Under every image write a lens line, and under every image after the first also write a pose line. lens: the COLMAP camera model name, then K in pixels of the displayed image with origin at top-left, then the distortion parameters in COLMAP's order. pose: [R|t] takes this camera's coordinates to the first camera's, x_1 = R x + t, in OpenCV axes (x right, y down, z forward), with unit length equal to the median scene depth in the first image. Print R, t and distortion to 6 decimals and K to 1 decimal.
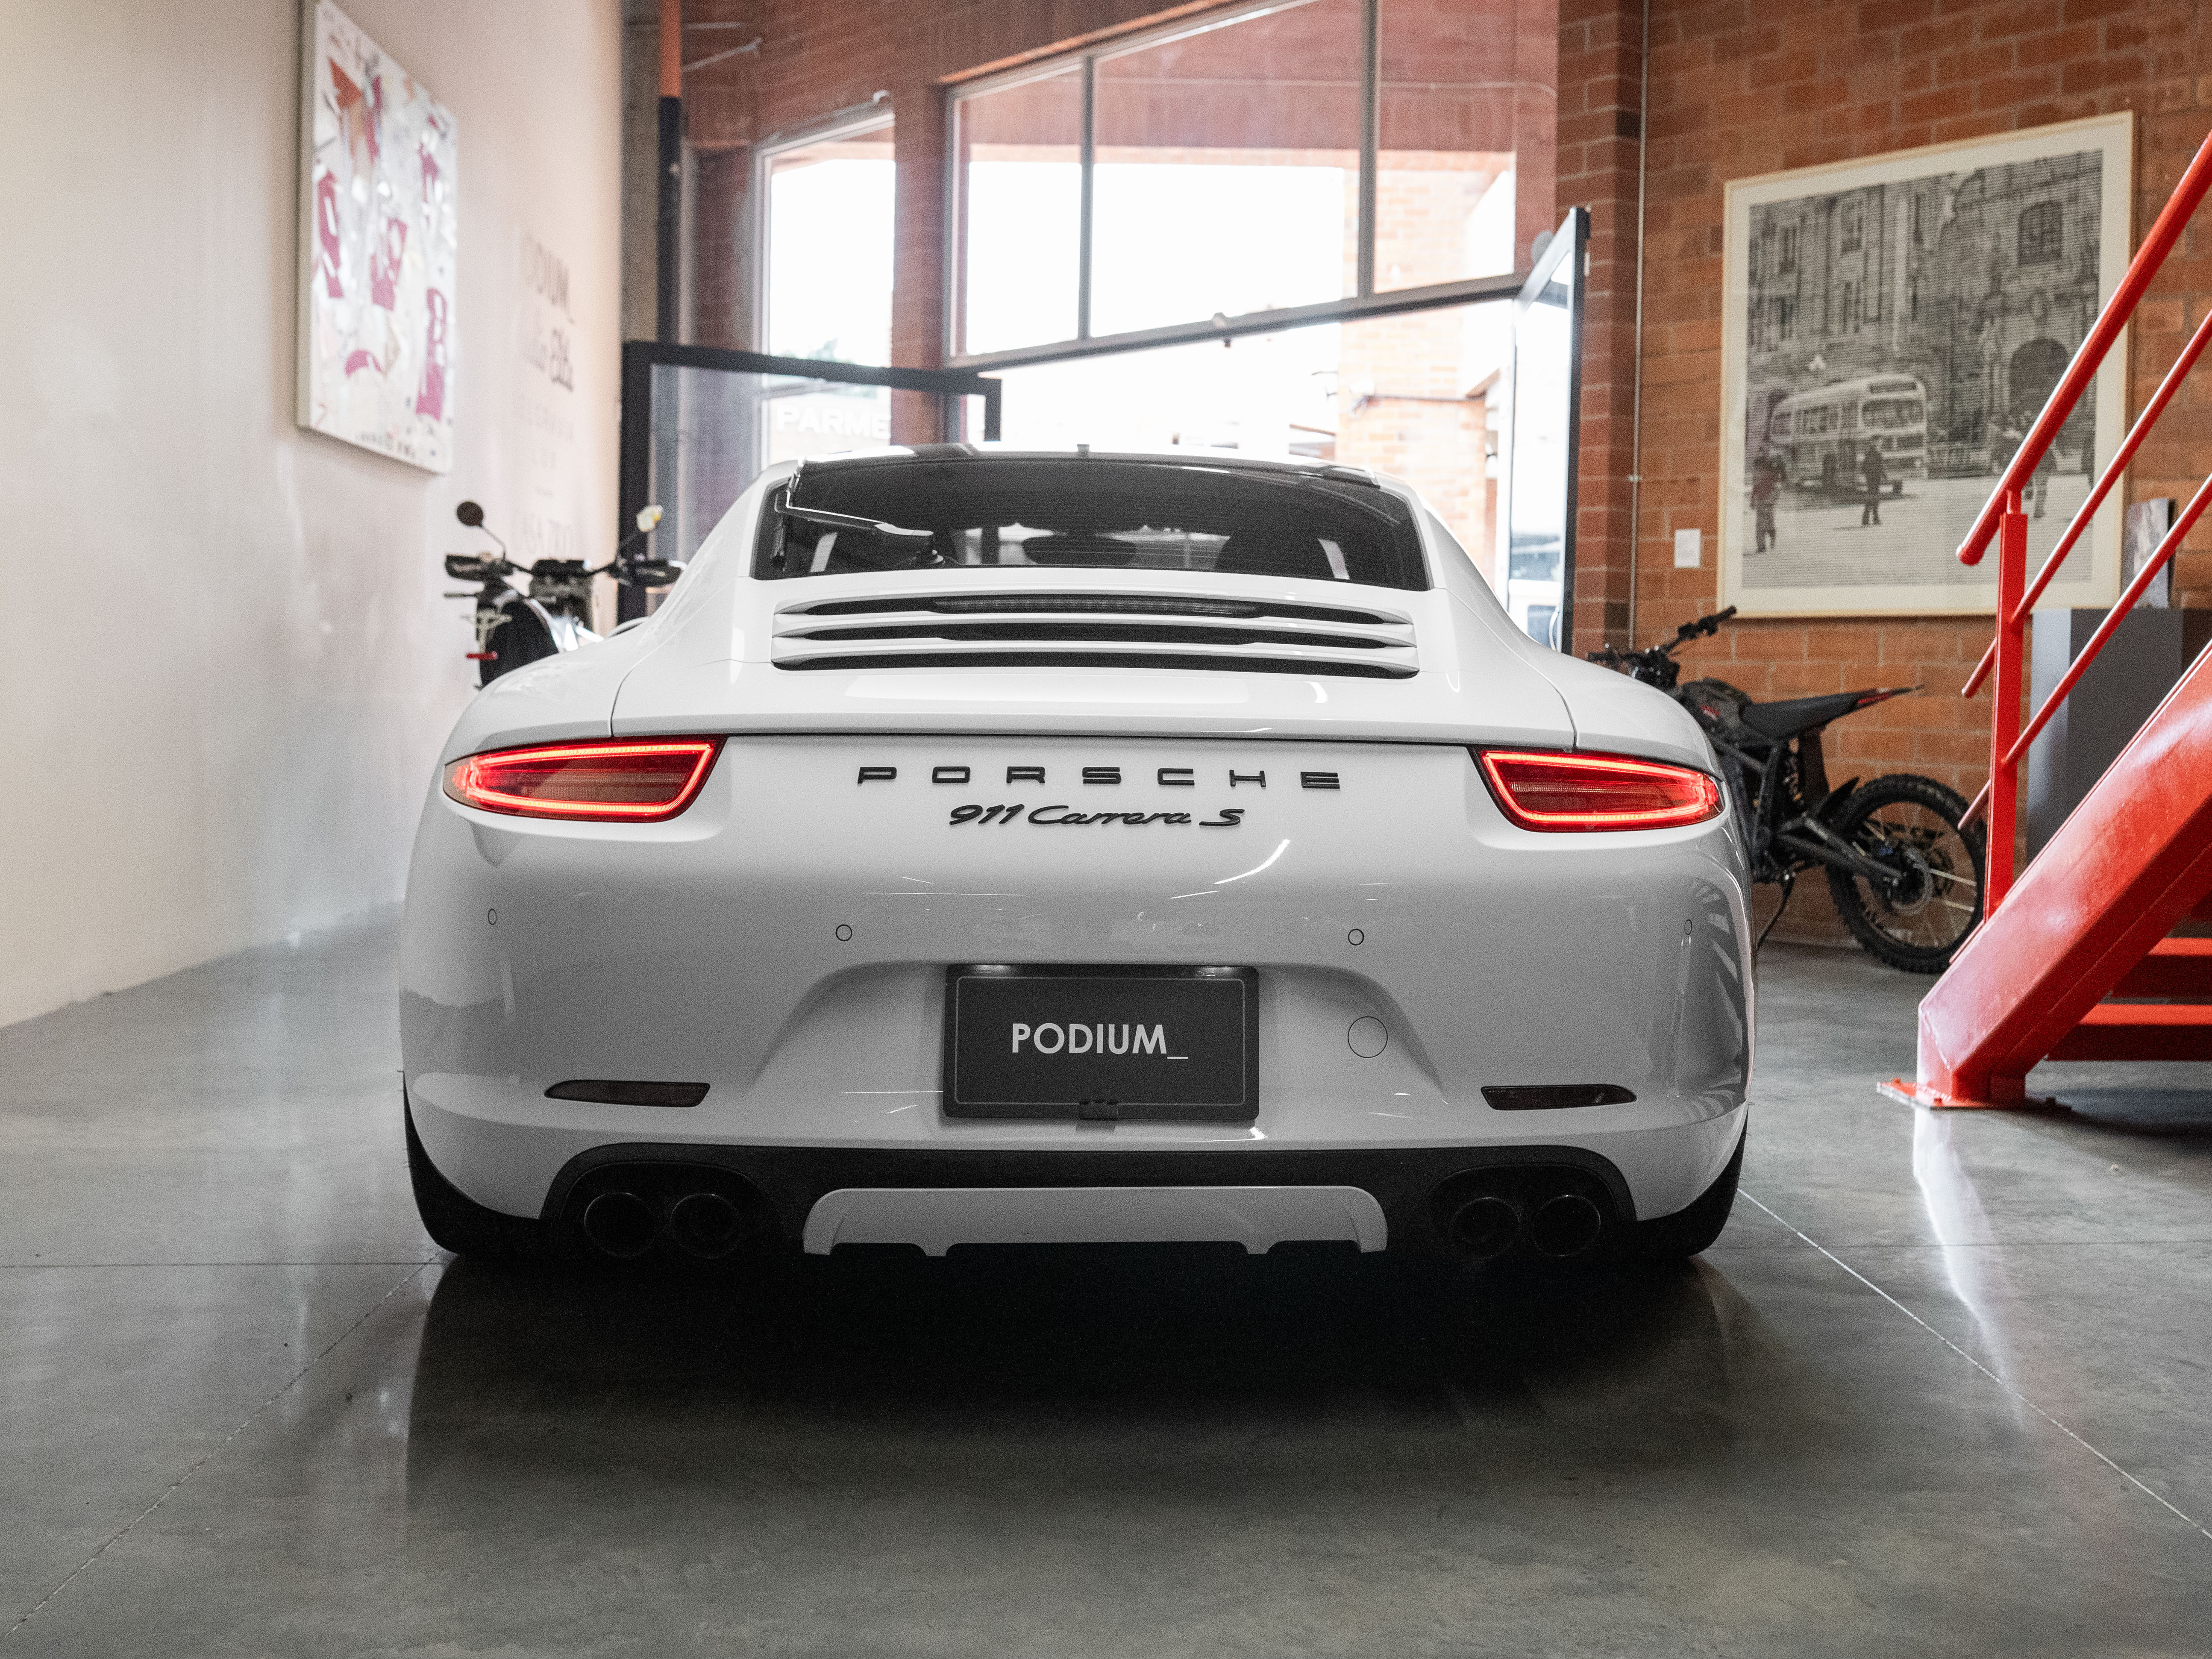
lens RADIAL K [[2445.7, 0, 1217.0], [0, 2445.7, 807.2], [0, 0, 1]] dist [-0.062369, 0.087864]
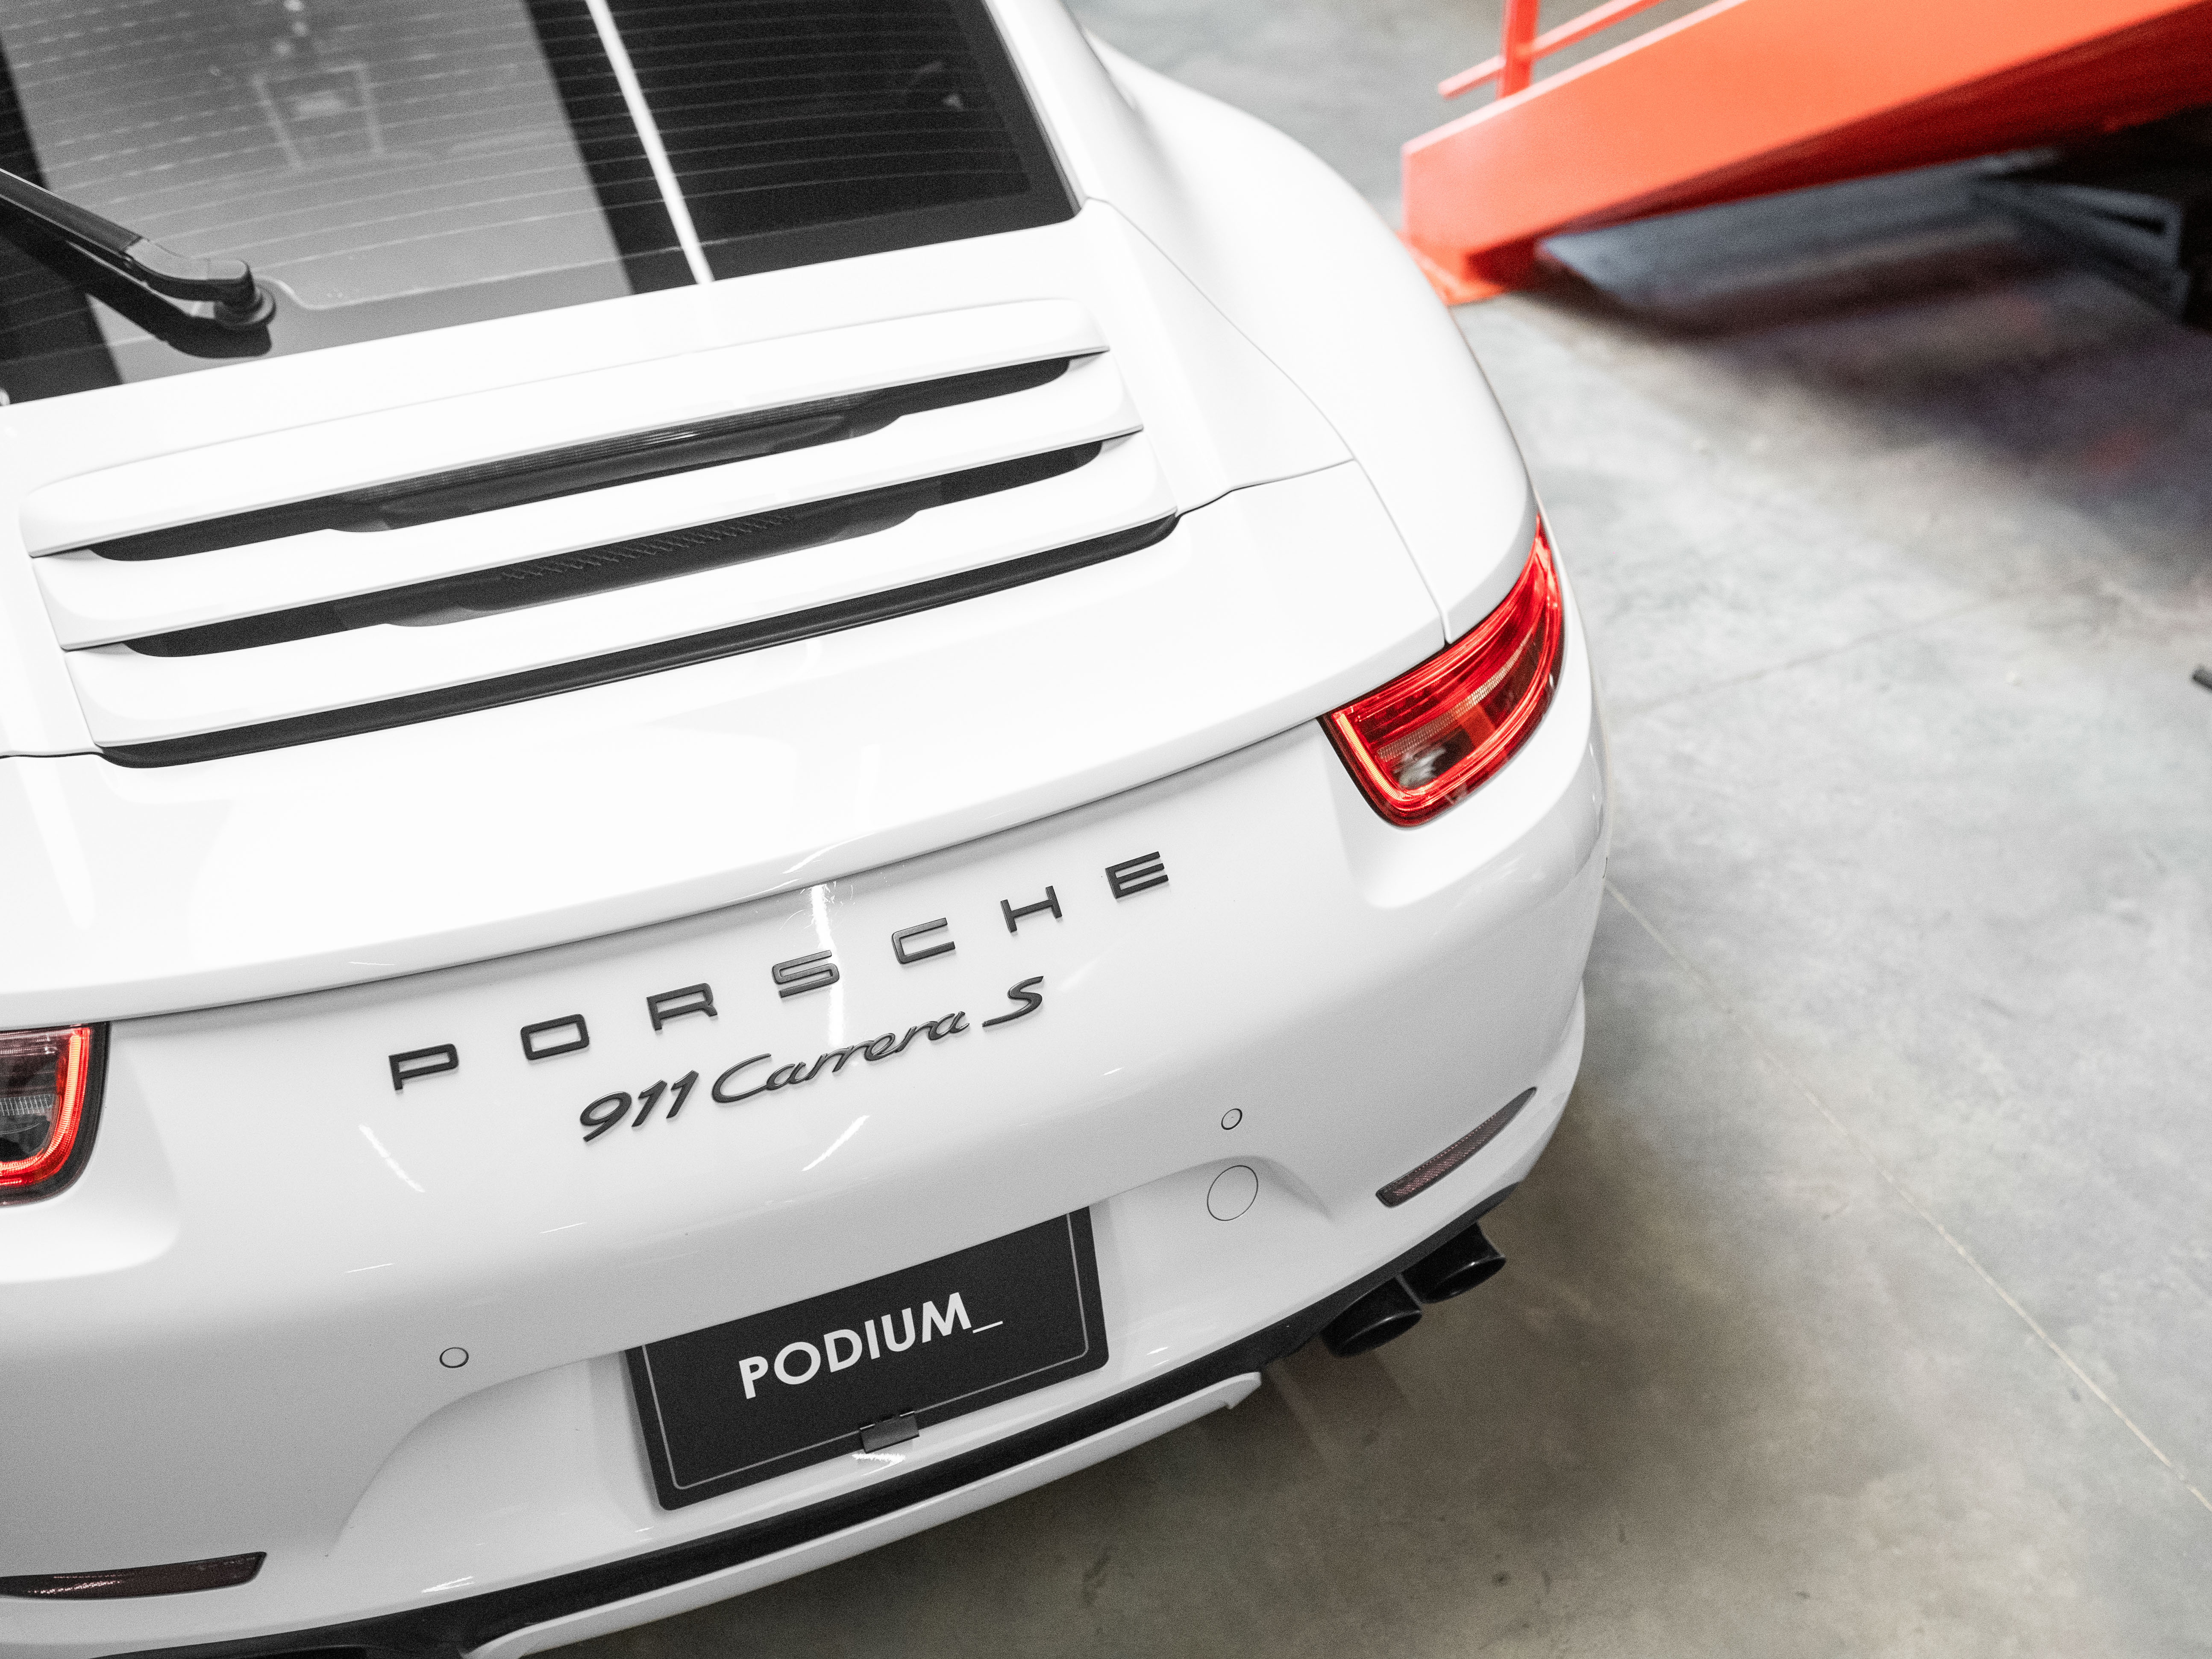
lens RADIAL K [[2445.7, 0, 1217.0], [0, 2445.7, 807.2], [0, 0, 1]] dist [-0.062369, 0.087864]
pose [[0.933566, -0.215286, 0.286544, -0.038440], [0.025802, 0.837788, 0.545386, -0.123185], [-0.357477, -0.501760, 0.787685, 0.170777]]
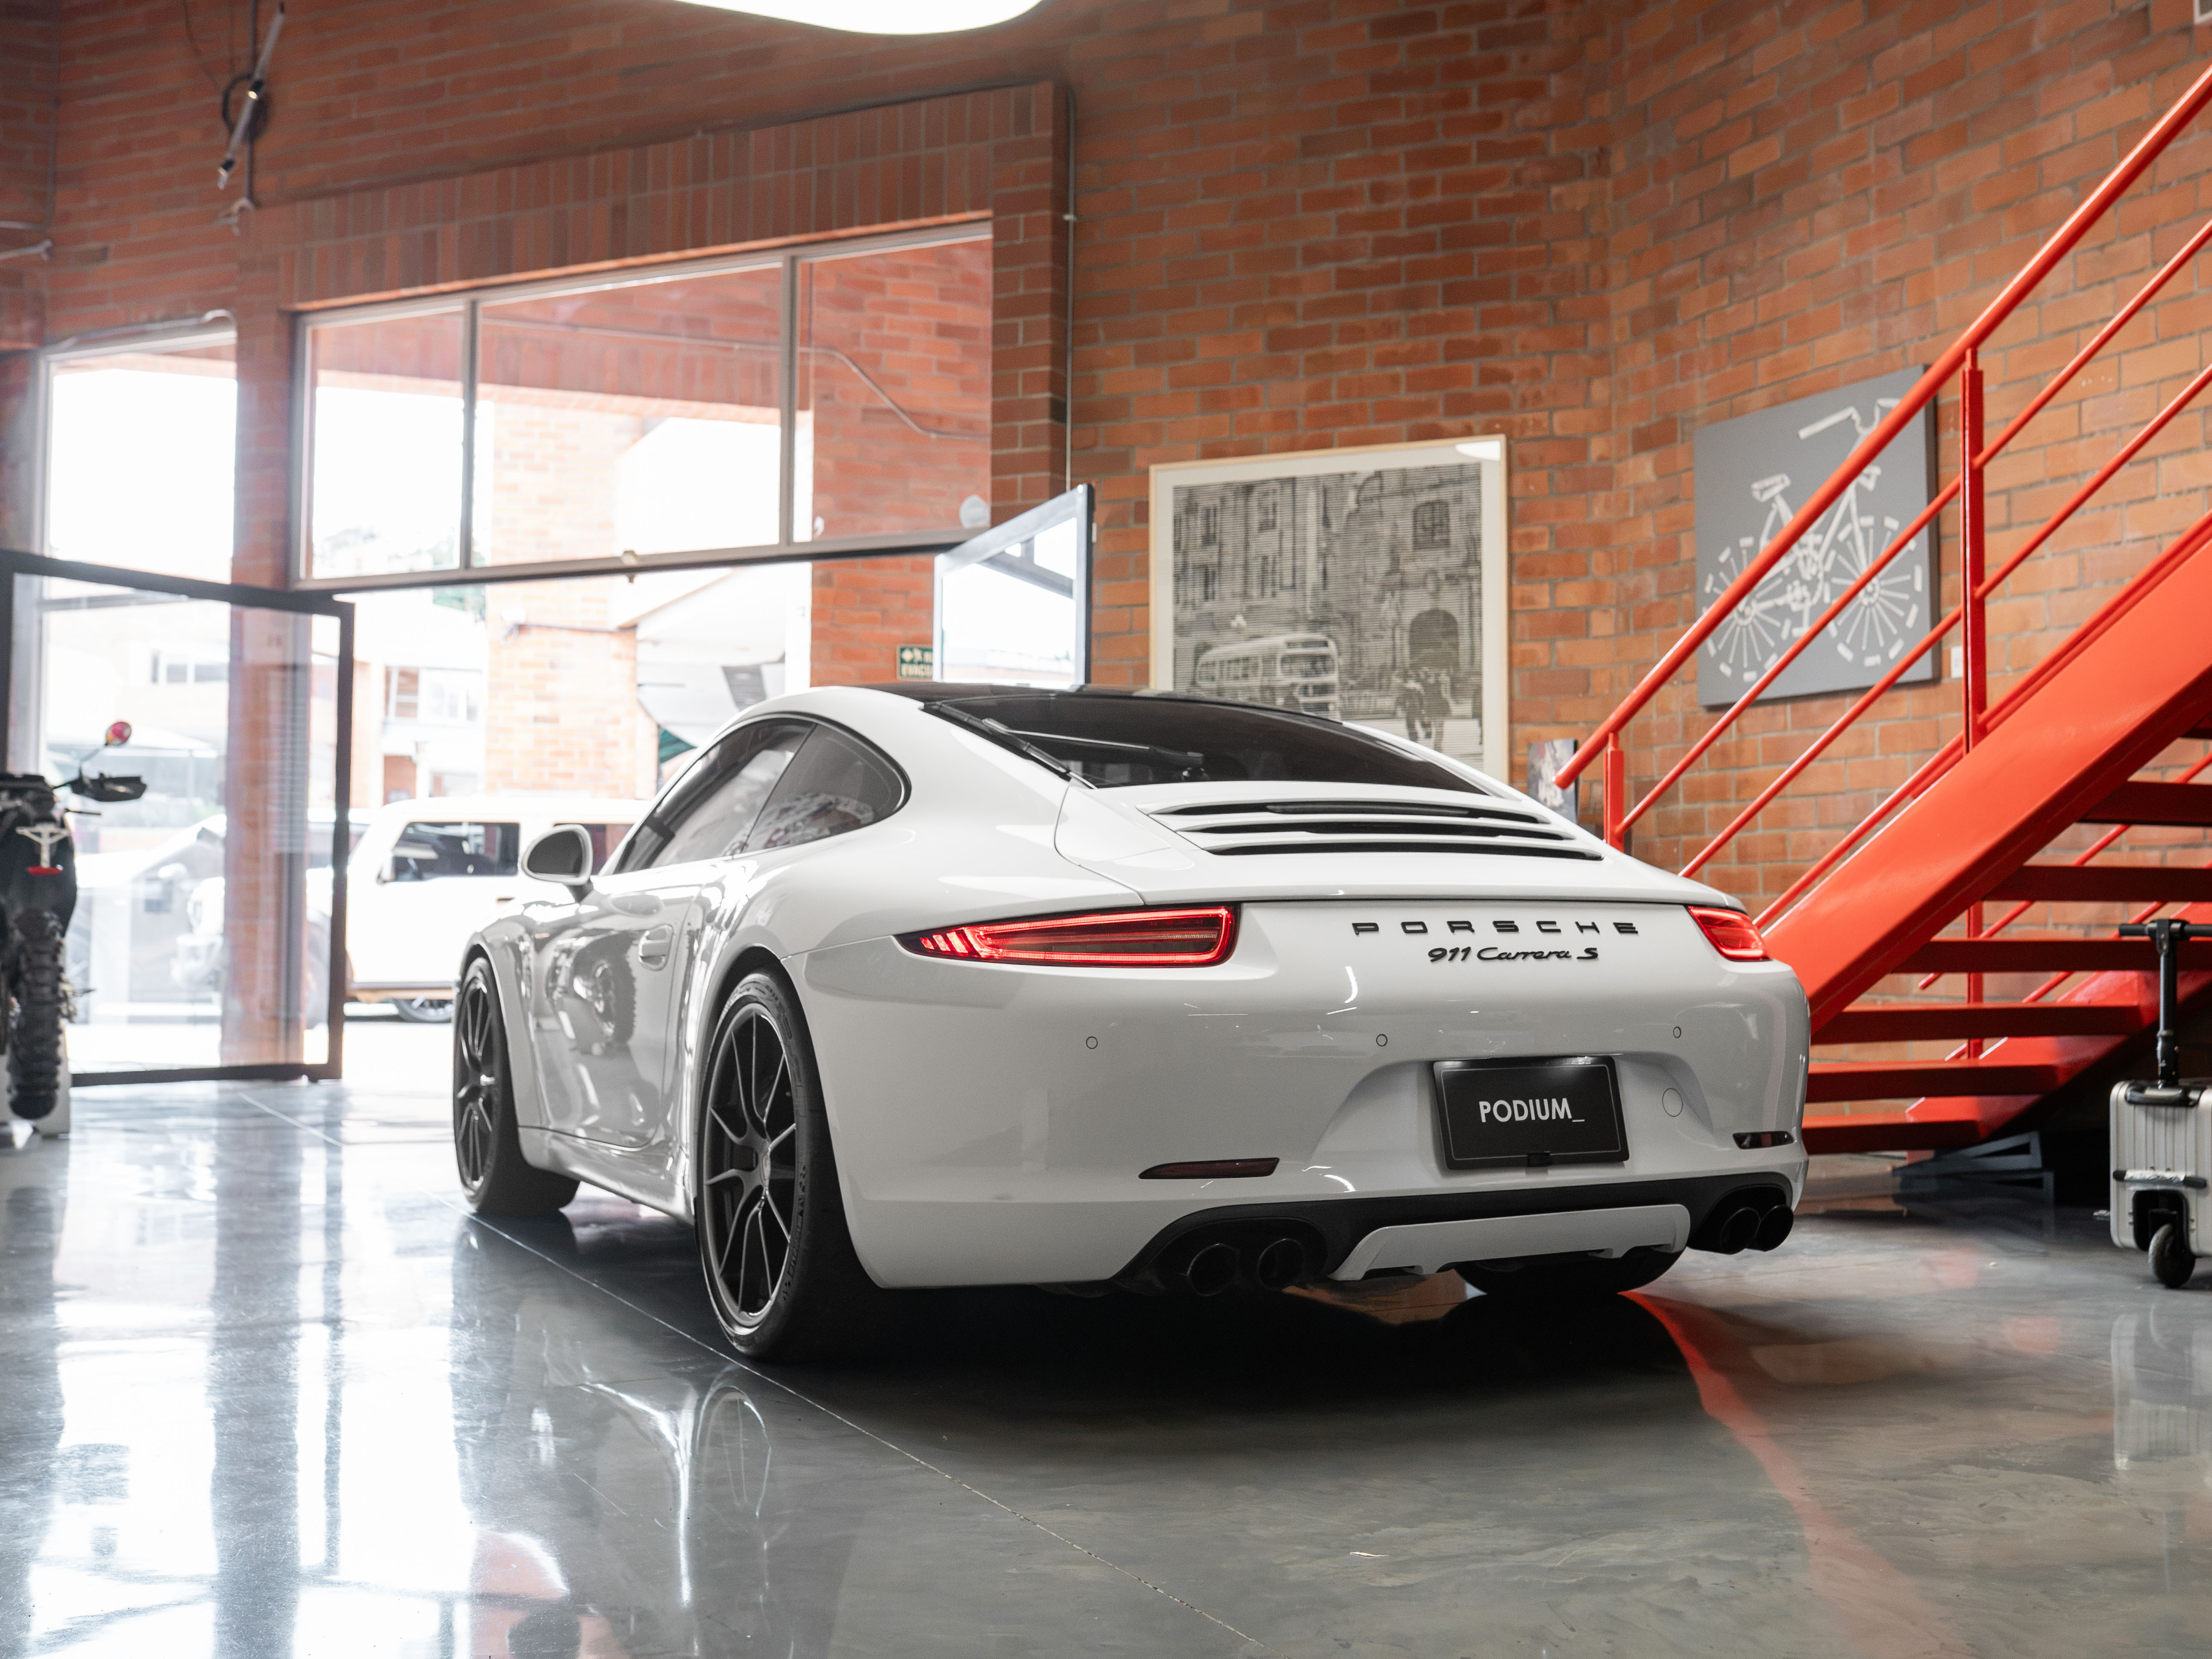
lens RADIAL K [[2445.7, 0, 1217.0], [0, 2445.7, 807.2], [0, 0, 1]] dist [-0.062369, 0.087864]
pose [[0.913410, 0.005922, 0.406997, -0.259090], [0.032329, 0.995680, -0.087041, 0.012073], [-0.405754, 0.092662, 0.909273, -0.076699]]
